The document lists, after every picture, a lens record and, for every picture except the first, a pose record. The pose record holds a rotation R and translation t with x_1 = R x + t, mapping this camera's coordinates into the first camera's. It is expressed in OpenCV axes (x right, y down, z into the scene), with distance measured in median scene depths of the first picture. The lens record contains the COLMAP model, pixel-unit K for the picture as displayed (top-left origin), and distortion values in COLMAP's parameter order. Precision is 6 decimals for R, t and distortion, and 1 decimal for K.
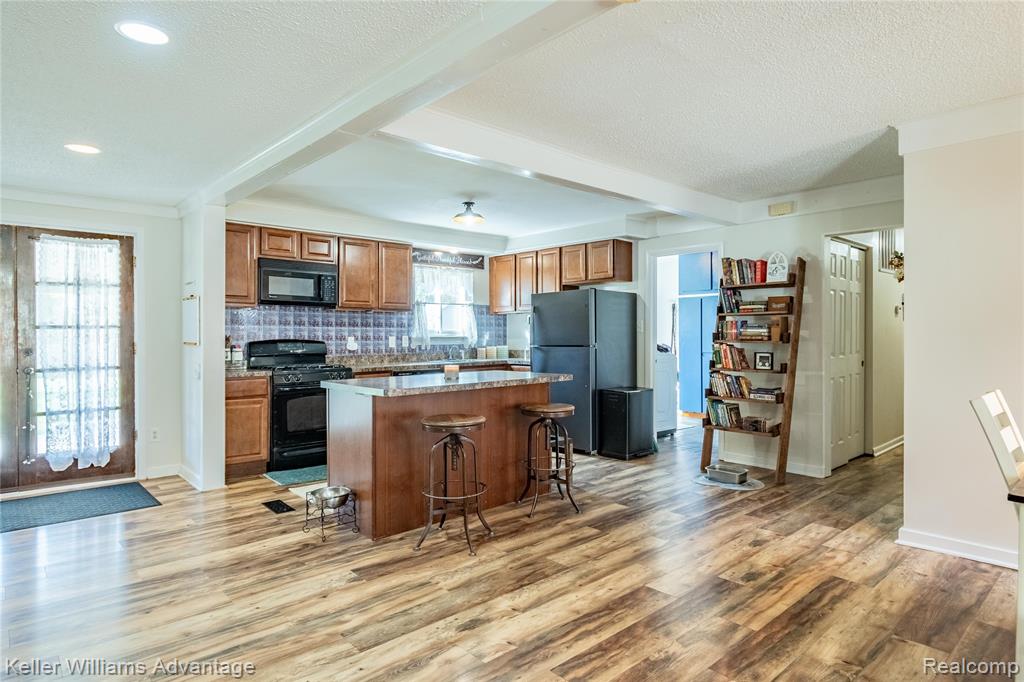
lens RADIAL K [[581.5, 0, 512.0], [0, 581.5, 341.0], [0, 0, 1]] dist [0.005237, 0.001600]
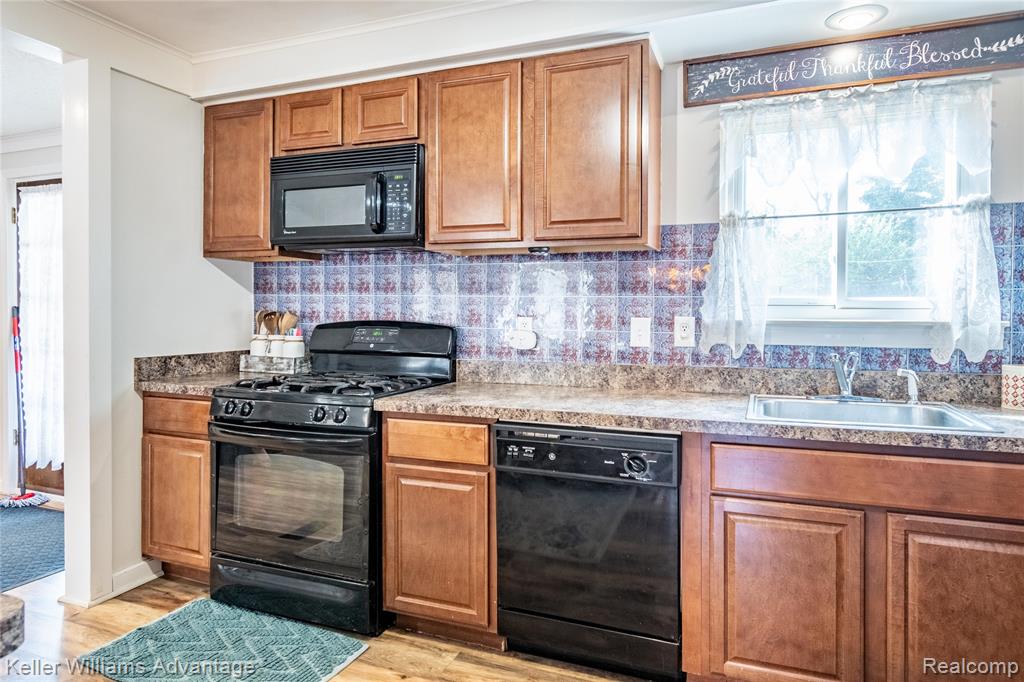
lens RADIAL K [[601.7, 0, 483.7], [0, 601.7, 313.7], [0, 0, 1]] dist [-0.000483, -0.000190]
pose [[0.435834, 0.009930, -0.899972, 0.105498], [-0.014942, 0.999881, 0.003796, -0.011576], [0.899903, 0.011793, 0.435931, 0.850985]]
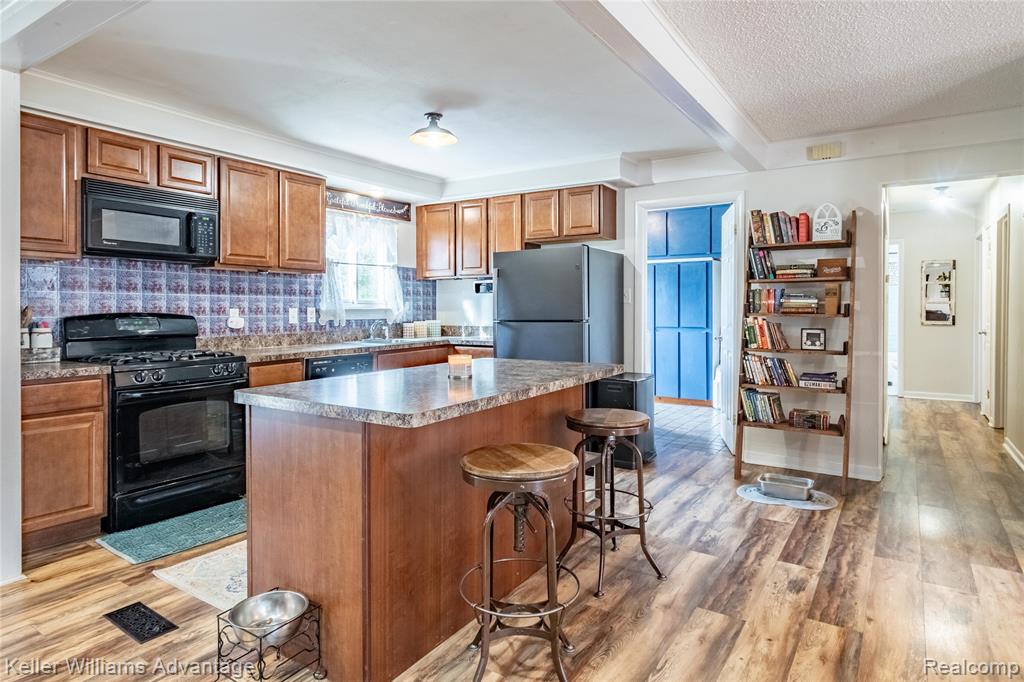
lens RADIAL K [[593.1, 0, 517.2], [0, 593.1, 315.6], [0, 0, 1]] dist [0.002522, 0.000391]
pose [[0.968437, -0.002352, 0.249247, -0.139263], [0.001407, 0.999991, 0.003967, -0.001649], [-0.249254, -0.003491, 0.968432, 0.264602]]
